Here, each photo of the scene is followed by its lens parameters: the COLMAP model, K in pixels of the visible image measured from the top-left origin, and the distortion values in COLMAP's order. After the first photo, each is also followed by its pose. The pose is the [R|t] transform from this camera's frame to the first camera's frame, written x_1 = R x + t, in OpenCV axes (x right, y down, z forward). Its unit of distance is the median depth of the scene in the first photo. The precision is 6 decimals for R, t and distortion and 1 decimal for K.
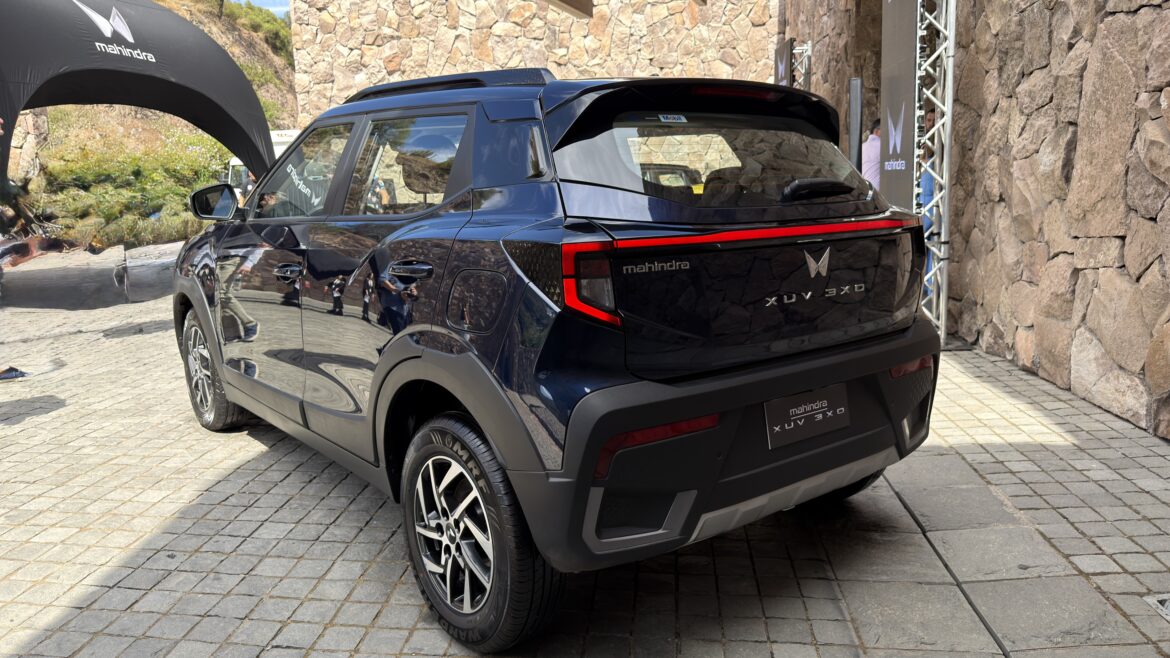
lens RADIAL K [[789.0, 0, 585.0], [0, 789.0, 329.0], [0, 0, 1]] dist [-0.002067, -0.000978]
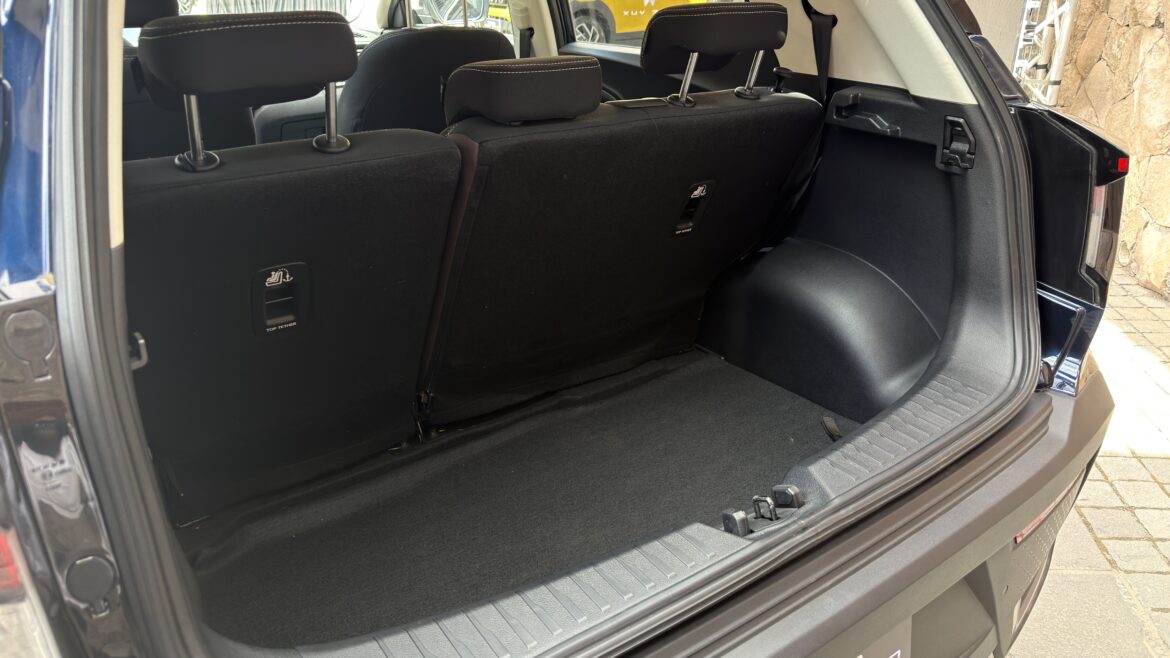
lens RADIAL K [[789.0, 0, 585.0], [0, 789.0, 329.0], [0, 0, 1]] dist [-0.002067, -0.000978]
pose [[0.998984, 0.037545, -0.024920, 0.067250], [-0.029597, 0.963671, 0.265446, -0.077239], [0.033981, -0.264439, 0.963804, 0.266885]]
